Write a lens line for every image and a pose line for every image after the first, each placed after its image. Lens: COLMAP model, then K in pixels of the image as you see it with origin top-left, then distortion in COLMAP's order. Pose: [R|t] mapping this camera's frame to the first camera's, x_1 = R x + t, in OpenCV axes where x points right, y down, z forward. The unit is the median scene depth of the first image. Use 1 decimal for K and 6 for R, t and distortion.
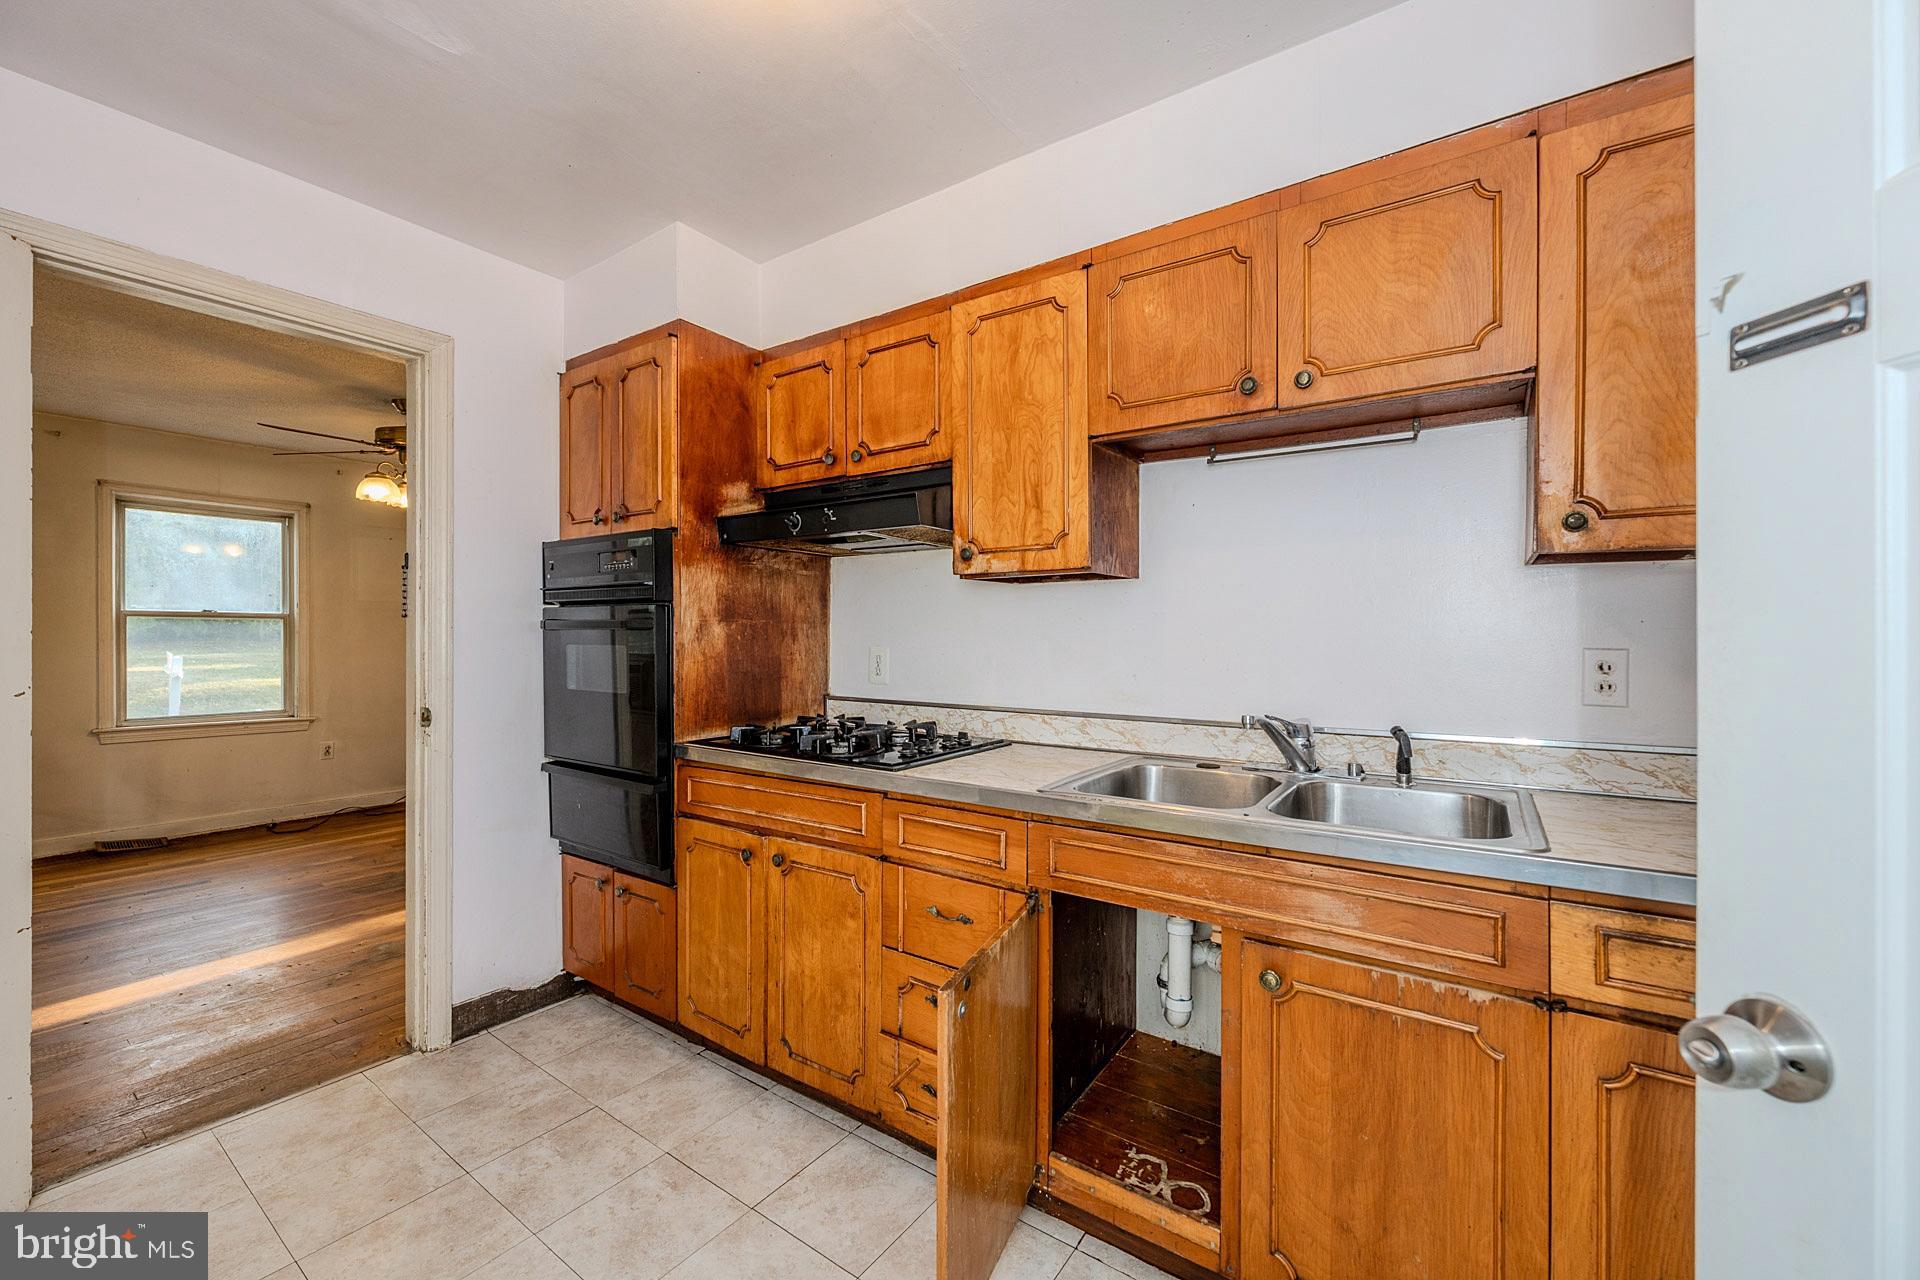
lens RADIAL K [[764.4, 0, 957.9], [0, 764.4, 637.2], [0, 0, 1]] dist [-0.000746, 0.000083]
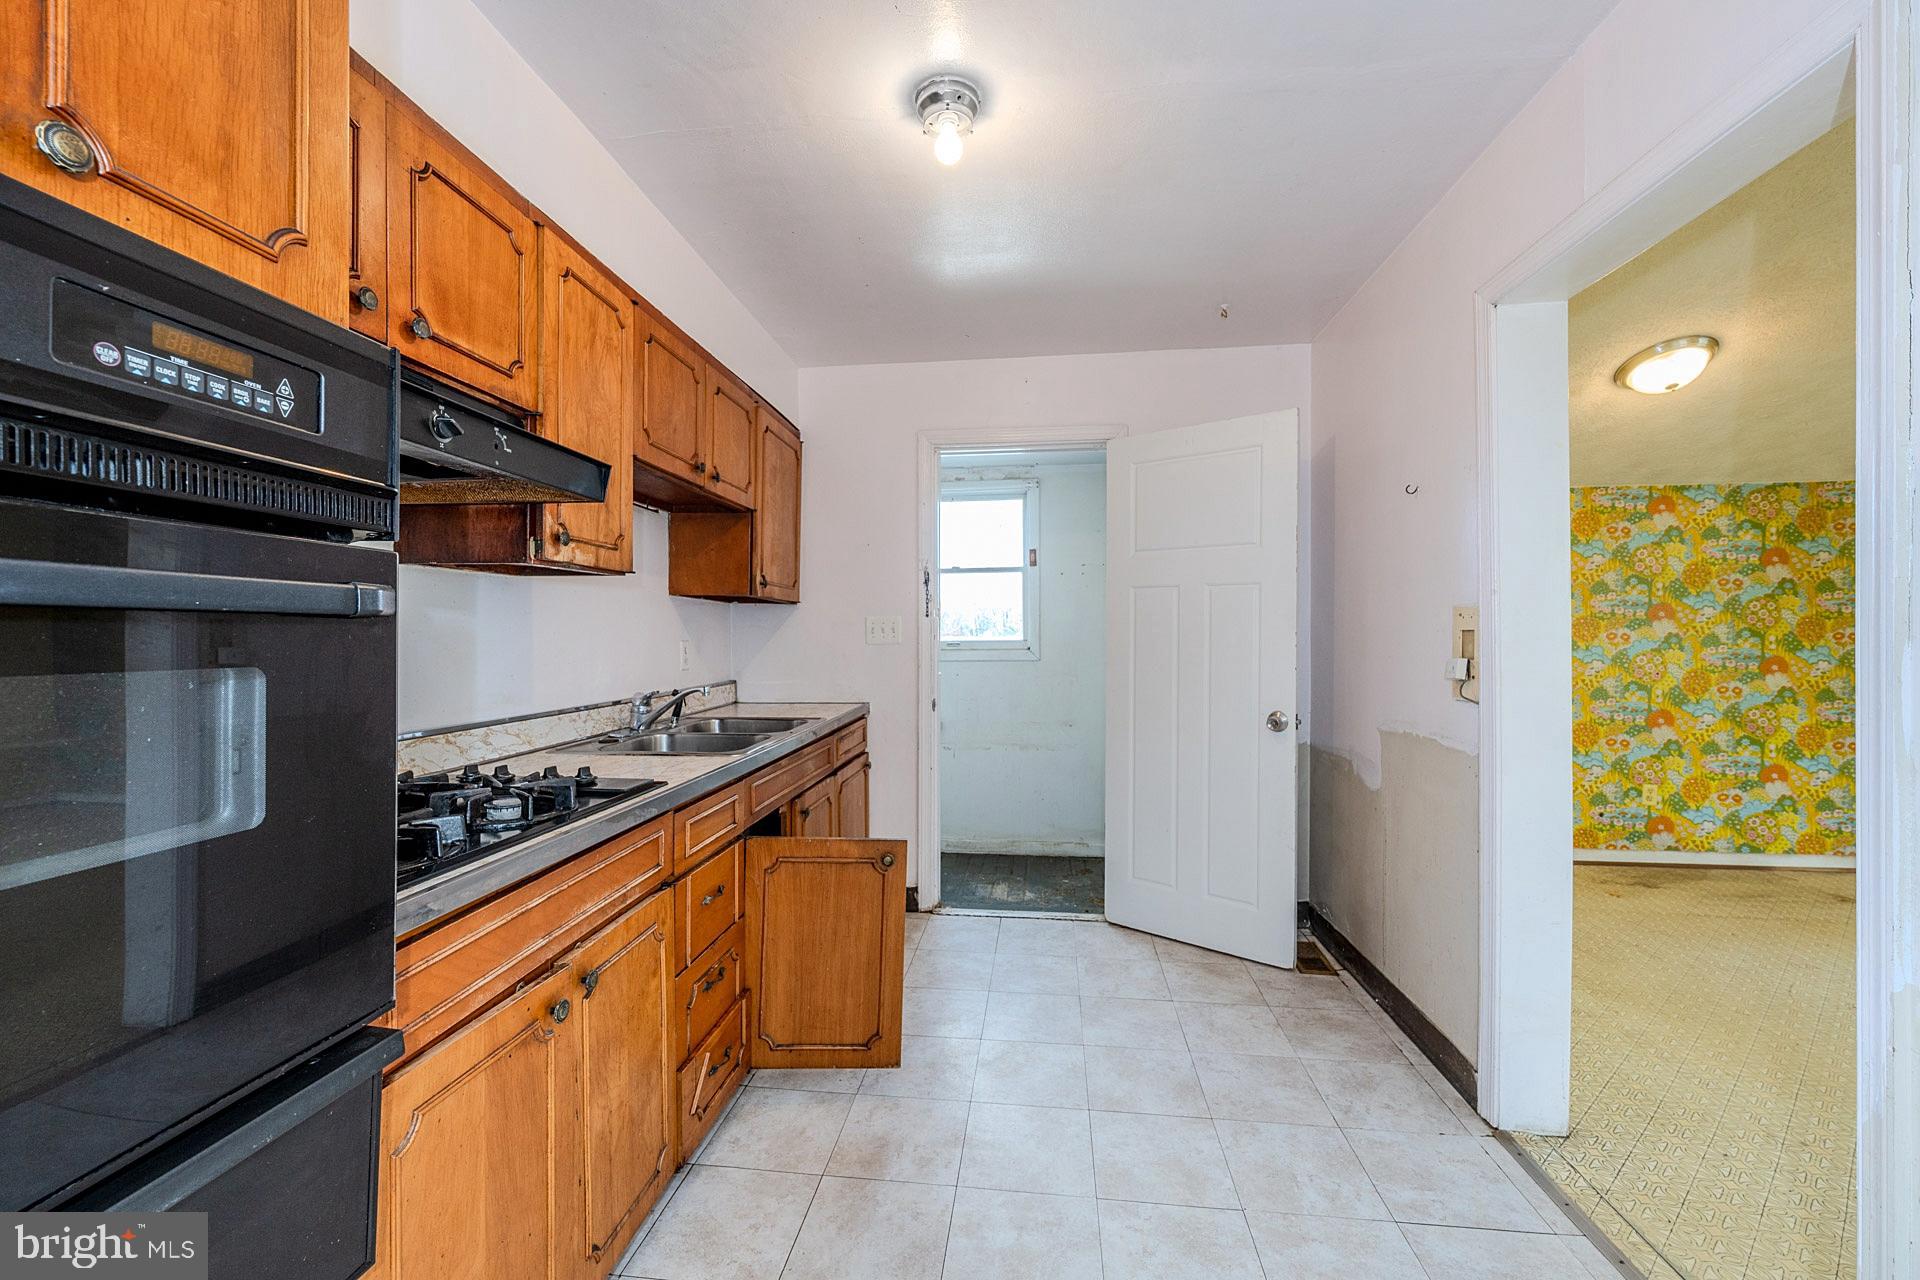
lens RADIAL K [[764.4, 0, 957.9], [0, 764.4, 637.2], [0, 0, 1]] dist [-0.000746, 0.000083]
pose [[-0.479769, -0.005237, 0.877379, -0.936305], [-0.000165, 0.999983, 0.005879, -0.004264], [-0.877395, 0.002676, -0.479762, 1.015278]]
